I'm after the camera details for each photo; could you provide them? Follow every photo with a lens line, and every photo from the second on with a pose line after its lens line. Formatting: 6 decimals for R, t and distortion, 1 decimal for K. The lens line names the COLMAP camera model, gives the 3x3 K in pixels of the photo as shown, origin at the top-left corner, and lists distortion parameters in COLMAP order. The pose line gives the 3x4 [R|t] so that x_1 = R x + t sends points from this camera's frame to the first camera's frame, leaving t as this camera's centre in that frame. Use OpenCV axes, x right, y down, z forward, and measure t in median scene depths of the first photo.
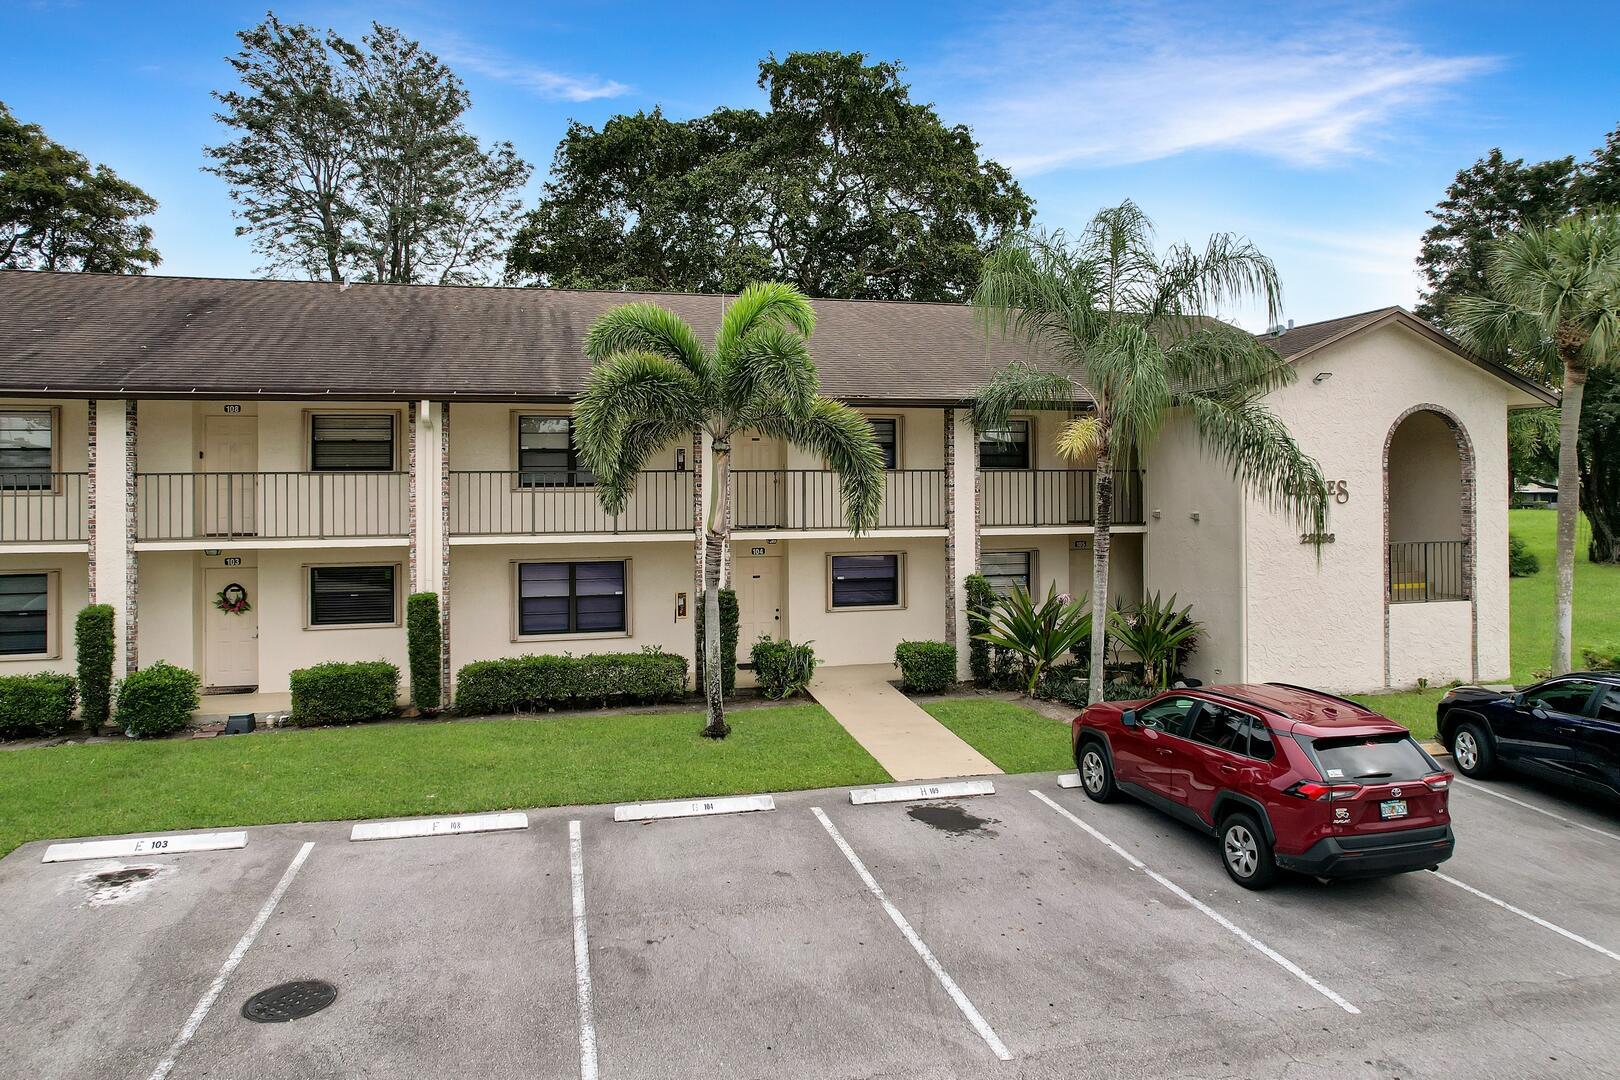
lens RADIAL K [[1054.6, 0, 809.9], [0, 1054.6, 465.1], [0, 0, 1]] dist [-0.003363, -0.000969]
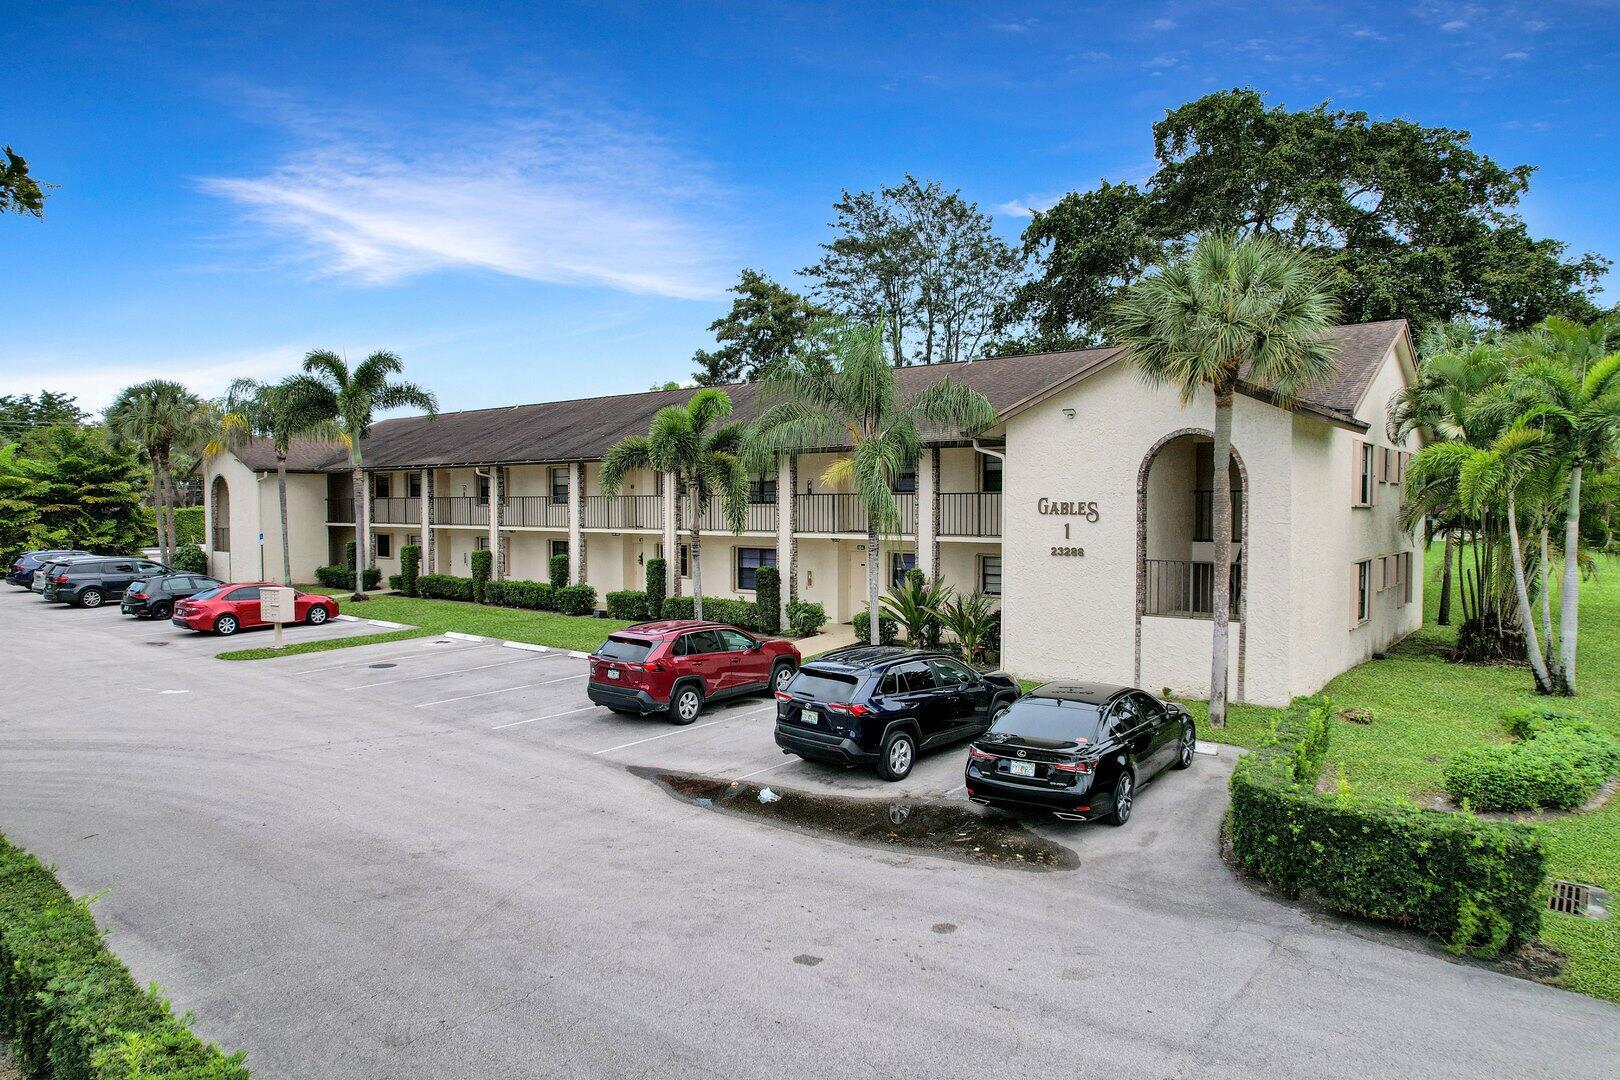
lens RADIAL K [[1024.7, 0, 810.0], [0, 1024.7, 540.0], [0, 0, 1]] dist [-0.004422, -0.001602]
pose [[0.593164, 0.033536, -0.804383, 1.193747], [0.013453, 0.998580, 0.051552, -0.005228], [0.804970, -0.041400, 0.591870, 0.101027]]
